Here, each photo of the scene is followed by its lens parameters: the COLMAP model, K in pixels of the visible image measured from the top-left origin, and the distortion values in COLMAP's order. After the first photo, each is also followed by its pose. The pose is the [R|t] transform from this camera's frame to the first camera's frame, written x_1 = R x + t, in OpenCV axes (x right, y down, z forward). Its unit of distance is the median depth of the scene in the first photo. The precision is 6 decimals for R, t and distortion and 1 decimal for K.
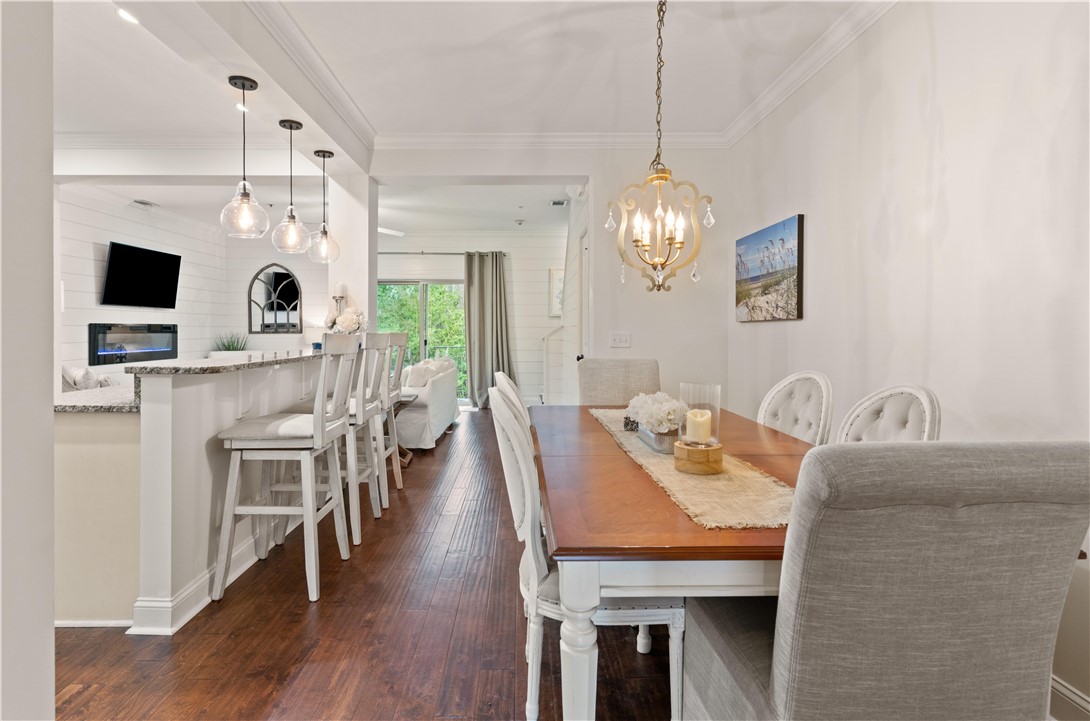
lens RADIAL K [[522.6, 0, 529.3], [0, 522.6, 339.7], [0, 0, 1]] dist [0.015387, -0.001369]
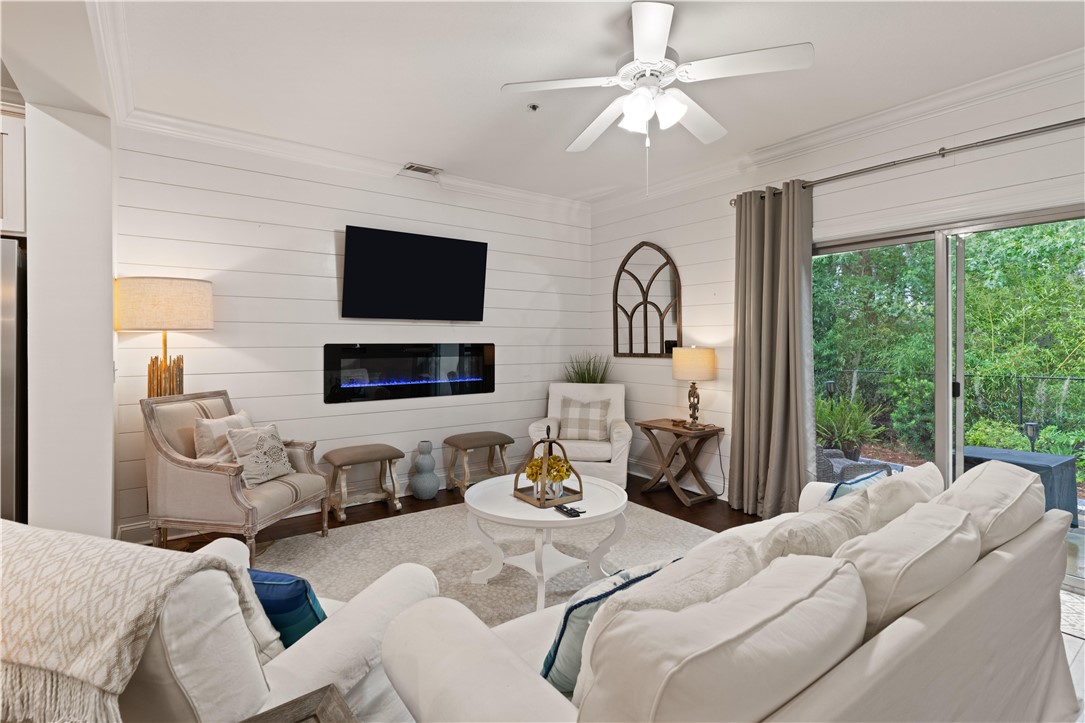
lens RADIAL K [[520.2, 0, 538.1], [0, 520.2, 351.8], [0, 0, 1]] dist [0.015387, -0.001369]
pose [[0.581171, -0.005947, -0.813760, -0.067018], [-0.007286, 0.999895, -0.012510, -0.009357], [0.813749, 0.013200, 0.581067, 0.584791]]
